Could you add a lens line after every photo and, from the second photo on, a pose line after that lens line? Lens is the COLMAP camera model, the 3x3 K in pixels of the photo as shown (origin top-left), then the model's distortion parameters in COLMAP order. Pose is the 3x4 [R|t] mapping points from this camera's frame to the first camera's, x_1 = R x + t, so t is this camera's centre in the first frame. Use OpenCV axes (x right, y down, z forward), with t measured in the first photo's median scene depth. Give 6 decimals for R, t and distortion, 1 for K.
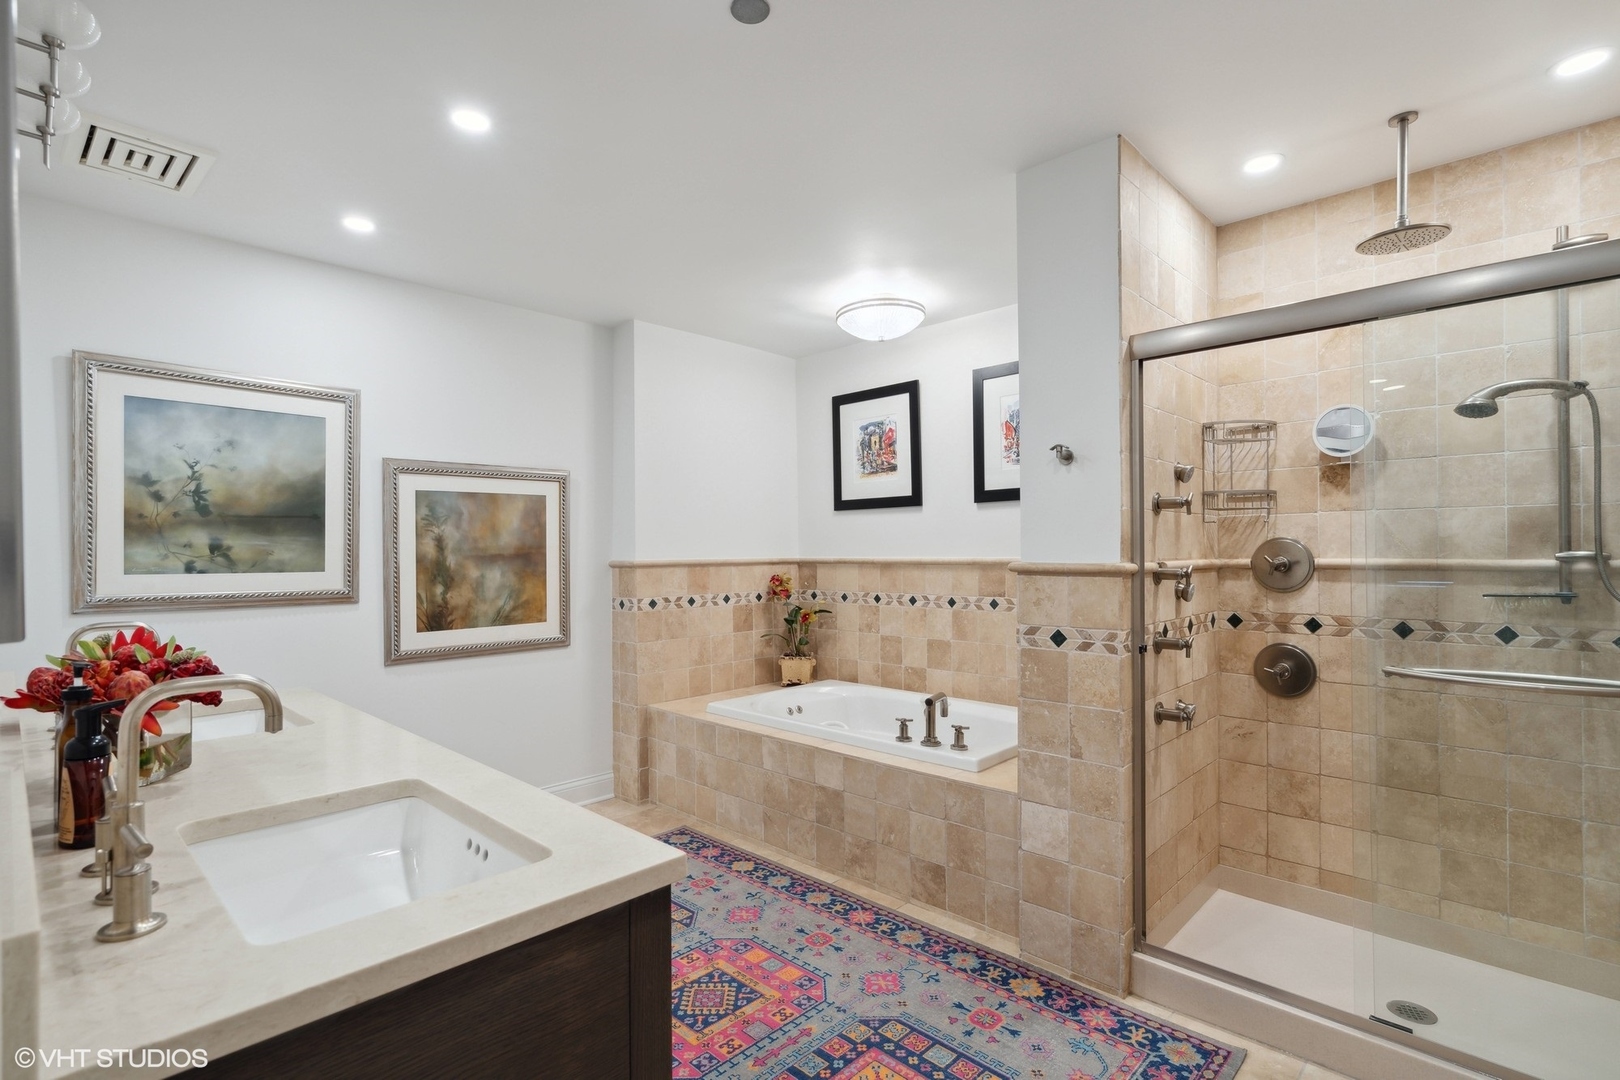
lens RADIAL K [[772.7, 0, 810.0], [0, 772.7, 540.0], [0, 0, 1]] dist [-0.000197, -0.000036]
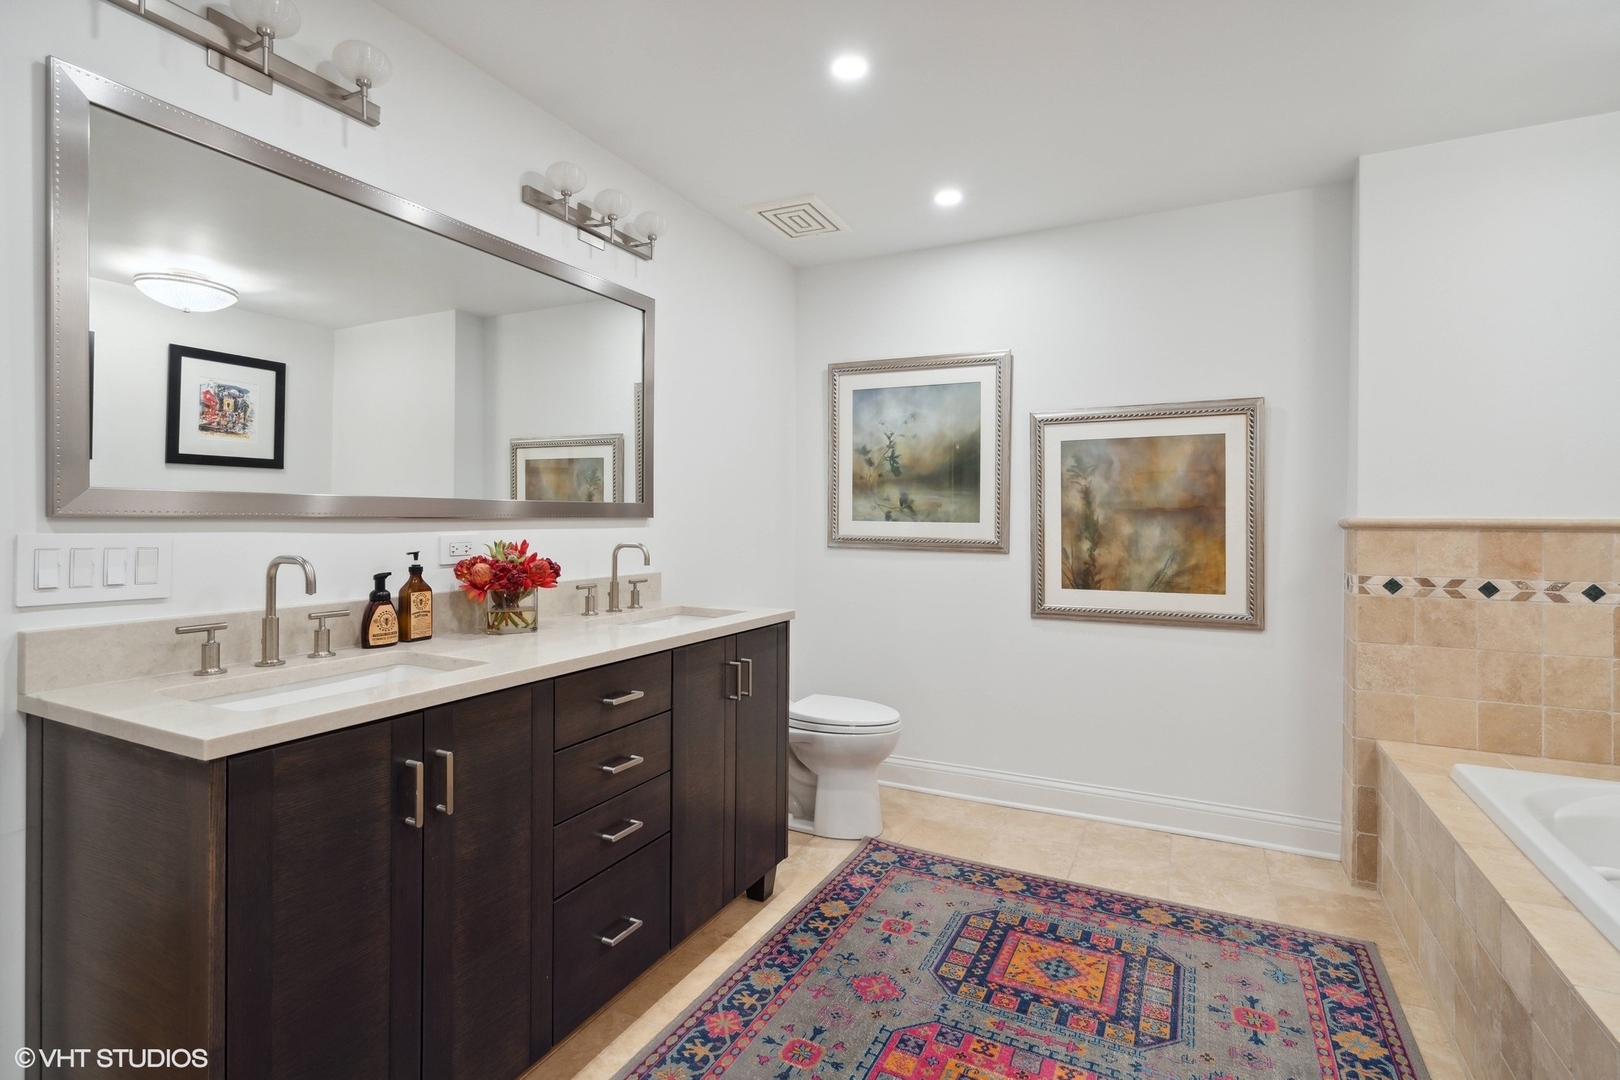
lens RADIAL K [[783.5, 0, 810.4], [0, 783.5, 506.7], [0, 0, 1]] dist [0.000601, 0.000375]
pose [[0.296749, -0.005067, -0.954942, 0.326658], [0.005840, 0.999977, -0.003491, 0.018985], [0.954938, -0.004541, 0.296772, 0.405036]]
